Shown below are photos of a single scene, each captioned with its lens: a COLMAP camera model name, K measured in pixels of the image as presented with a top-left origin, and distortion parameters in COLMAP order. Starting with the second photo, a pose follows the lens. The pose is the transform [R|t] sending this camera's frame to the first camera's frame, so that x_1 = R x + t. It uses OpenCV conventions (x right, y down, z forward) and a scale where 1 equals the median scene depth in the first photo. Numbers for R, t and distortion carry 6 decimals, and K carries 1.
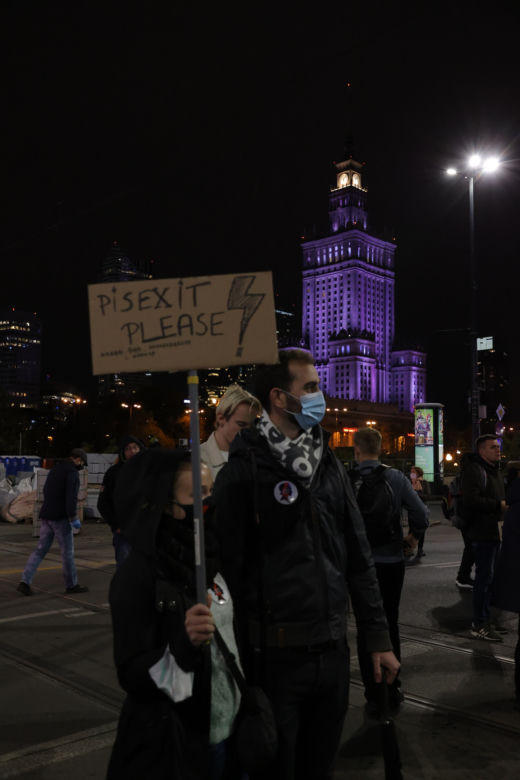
lens RADIAL K [[716.0, 0, 249.0], [0, 716.0, 391.3], [0, 0, 1]] dist [0.047757, -0.001675]
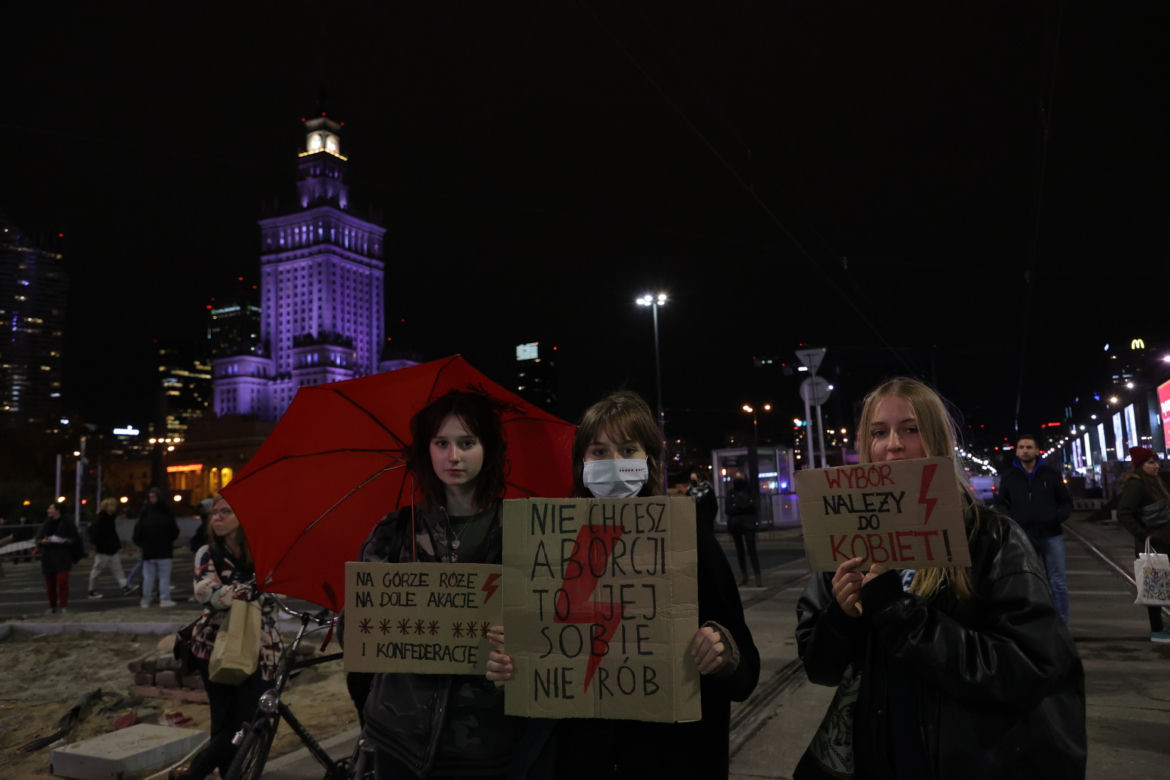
lens RADIAL K [[896.6, 0, 587.3], [0, 896.6, 386.4], [0, 0, 1]] dist [0.013799, 0.007297]
pose [[0.942215, -0.012788, 0.334765, 0.082649], [0.021743, 0.999499, -0.023015, 0.000182], [-0.334303, 0.028964, 0.942021, -0.012623]]
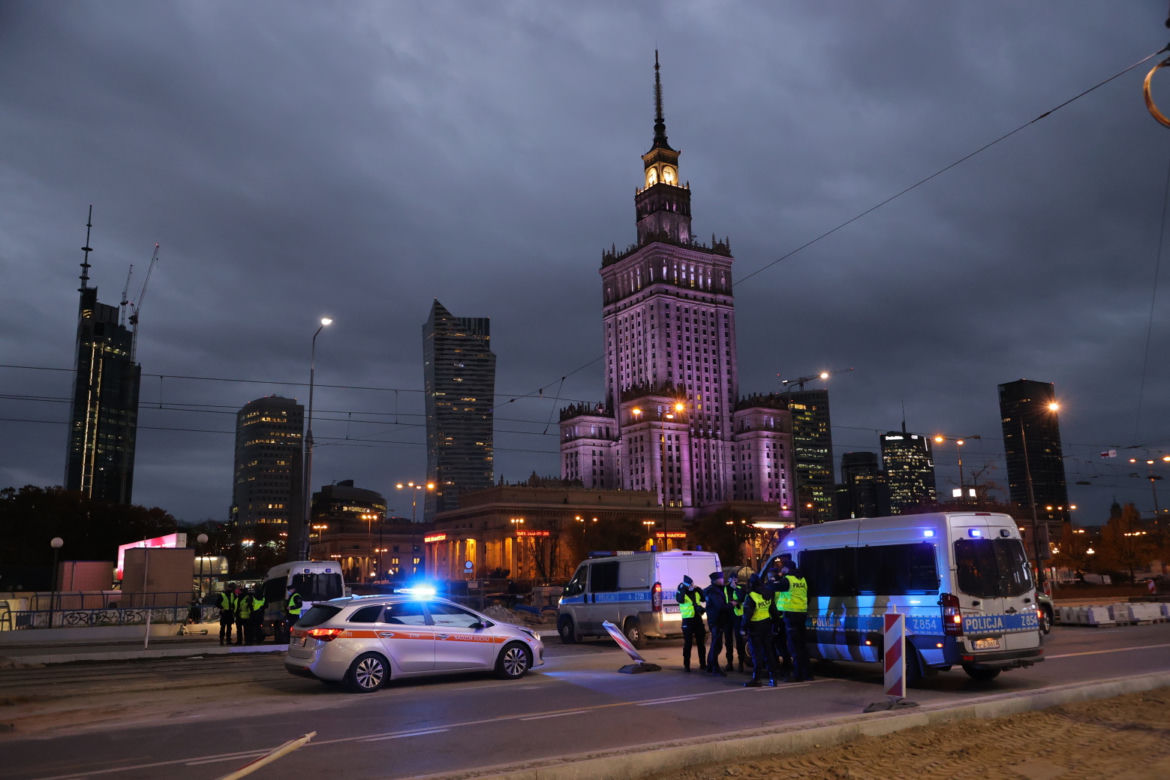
lens RADIAL K [[952.8, 0, 579.0], [0, 952.8, 387.1], [0, 0, 1]] dist [0.000670, 0.003437]
pose [[0.971086, -0.084414, -0.223306, 0.263401], [0.060155, 0.991738, -0.113300, 0.015339], [0.231025, 0.096591, 0.968141, 0.094718]]
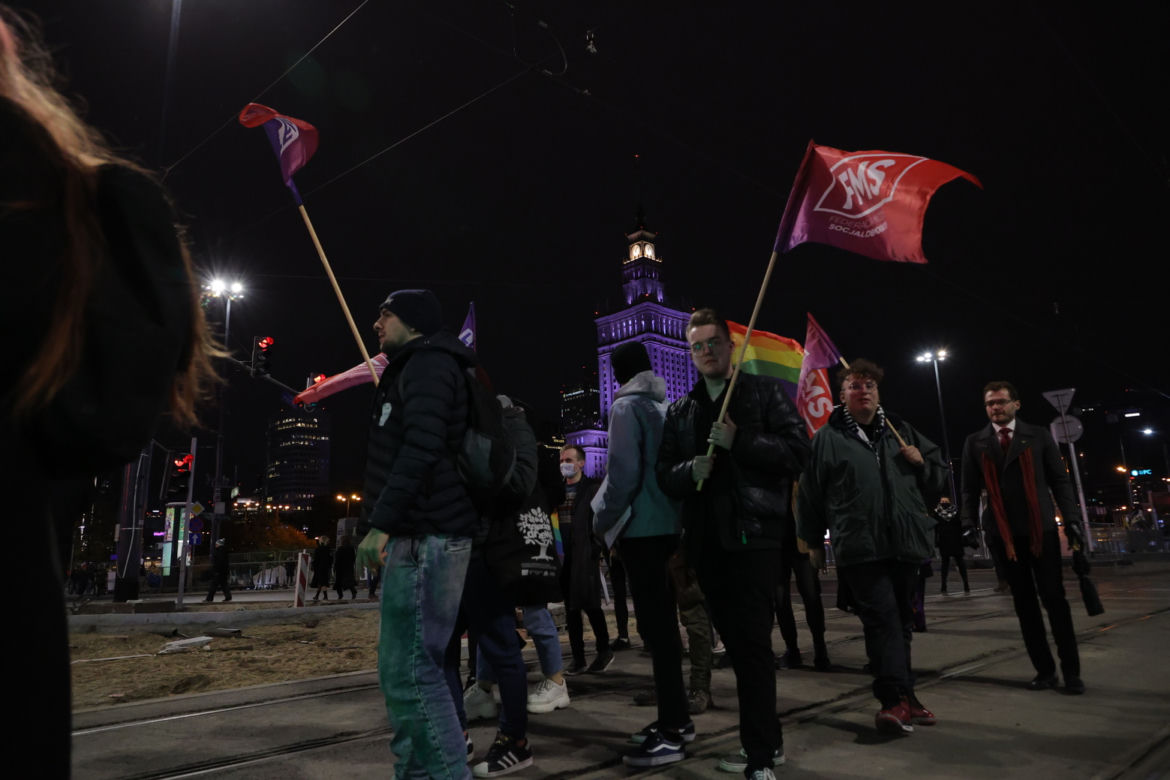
lens RADIAL K [[789.3, 0, 578.7], [0, 789.3, 387.7], [0, 0, 1]] dist [-0.000107, 0.005676]
pose [[0.997879, -0.055470, -0.034067, 0.084830], [0.051216, 0.992034, -0.115089, 0.001196], [0.040180, 0.113100, 0.992771, -0.018206]]
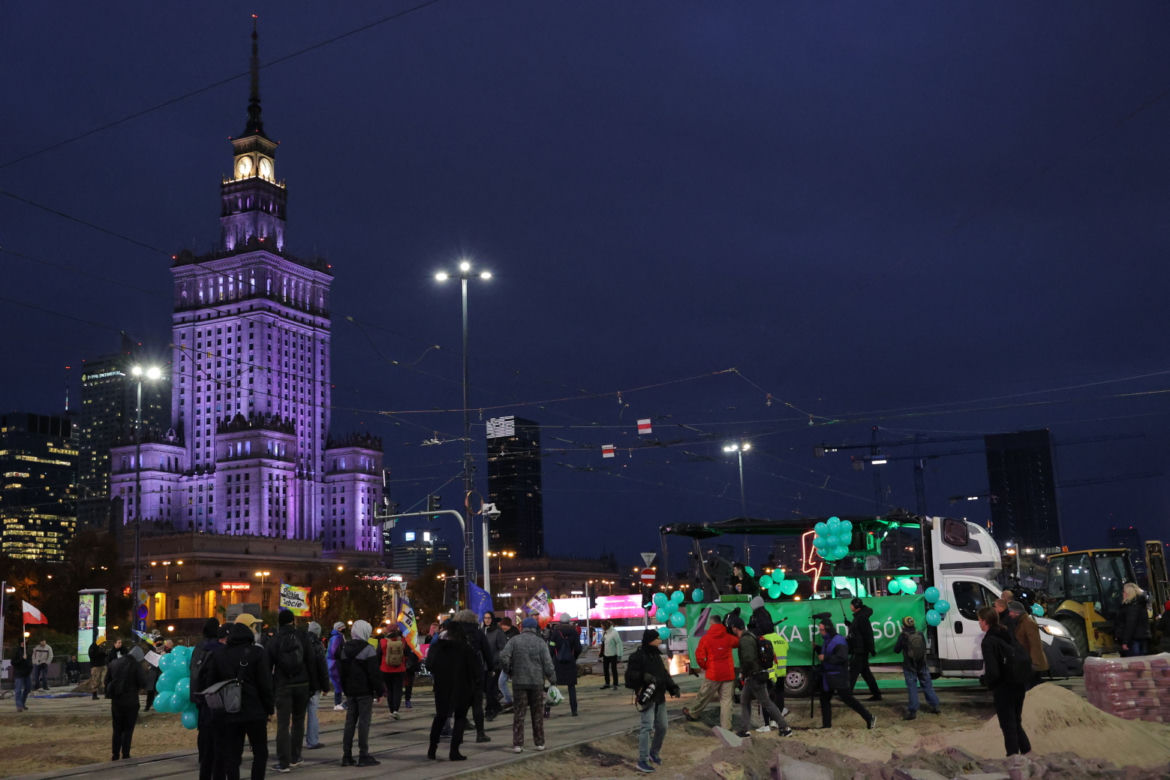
lens RADIAL K [[1293.1, 0, 588.0], [0, 1293.1, 378.7], [0, 0, 1]] dist [0.006943, 0.000000]
pose [[0.937136, 0.009576, 0.348832, 0.024791], [0.023796, 0.995543, -0.091257, -0.009729], [-0.348151, 0.093821, 0.932732, -0.105702]]
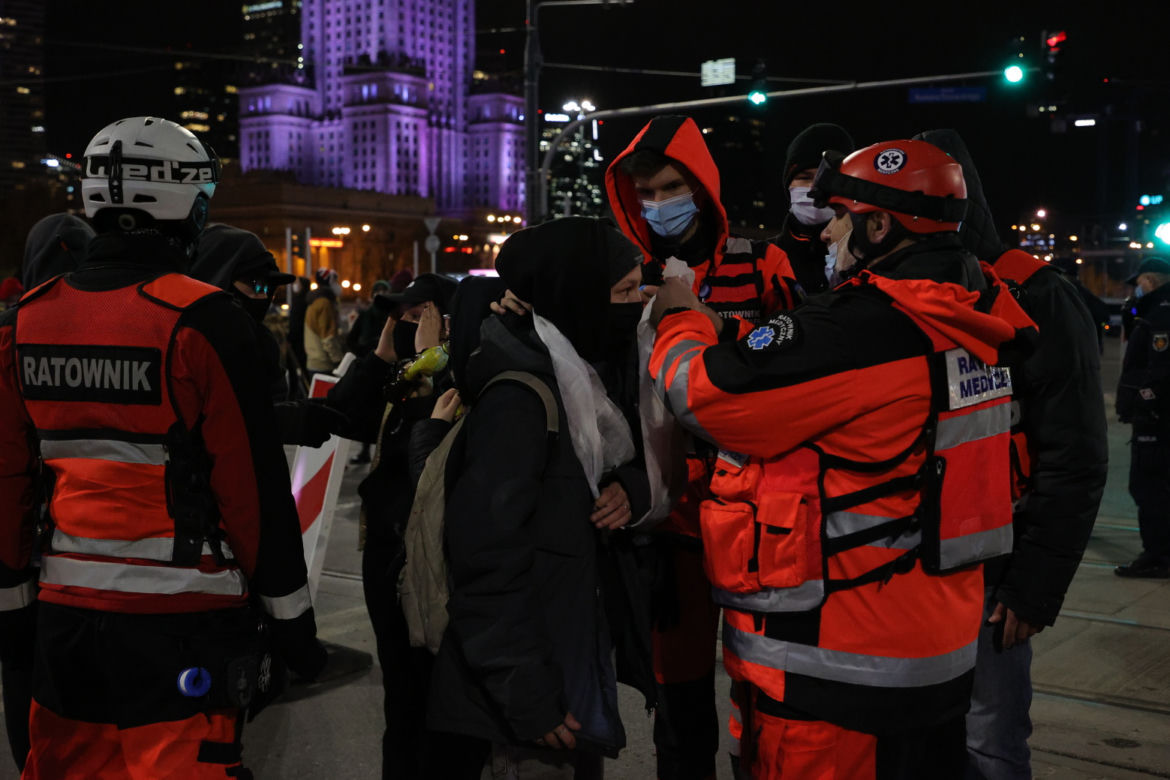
lens RADIAL K [[1456.8, 0, 580.1], [0, 1456.8, 383.1], [0, 0, 1]] dist [0.033870, 0.000000]
pose [[0.987773, -0.021353, 0.154429, 0.108094], [-0.002780, 0.988006, 0.154393, -0.010648], [-0.155873, -0.152934, 0.975866, -0.130227]]
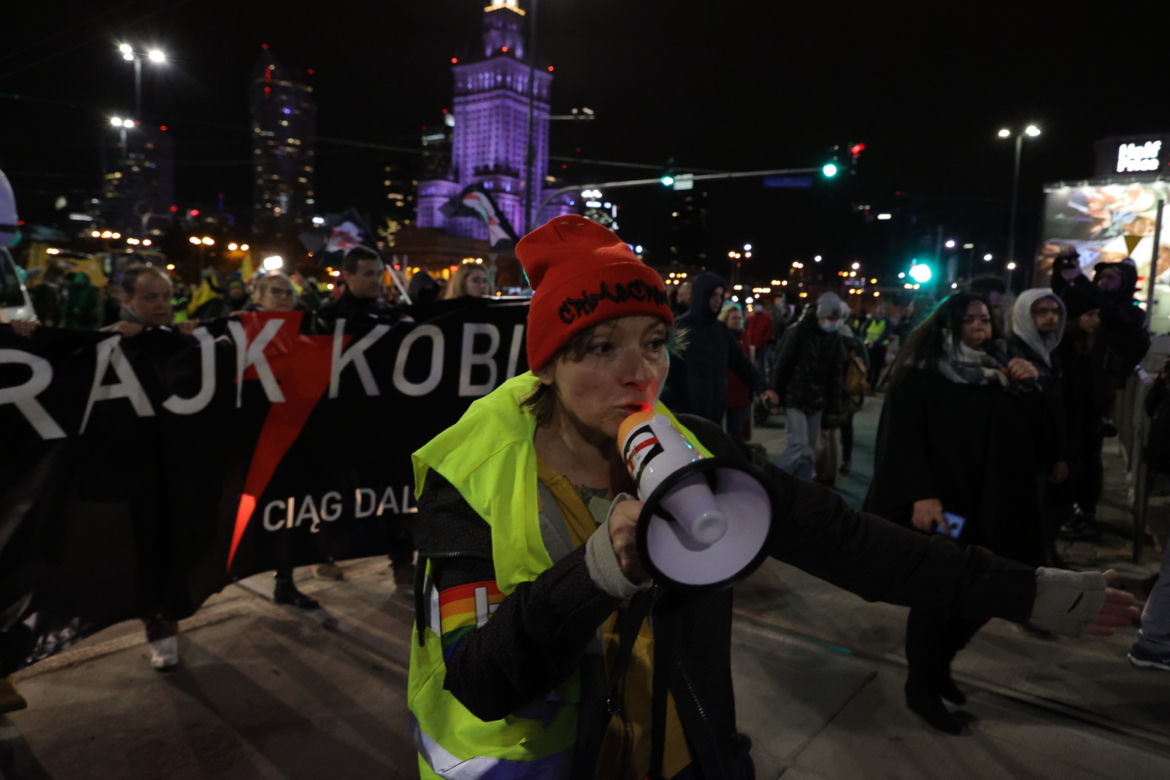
lens RADIAL K [[789.3, 0, 584.5], [0, 789.3, 388.0], [0, 0, 1]] dist [-0.000107, 0.005676]
pose [[0.991233, 0.009272, 0.131800, 0.115794], [-0.036000, 0.978744, 0.201899, -0.009610], [-0.127126, -0.204874, 0.970498, -0.118112]]
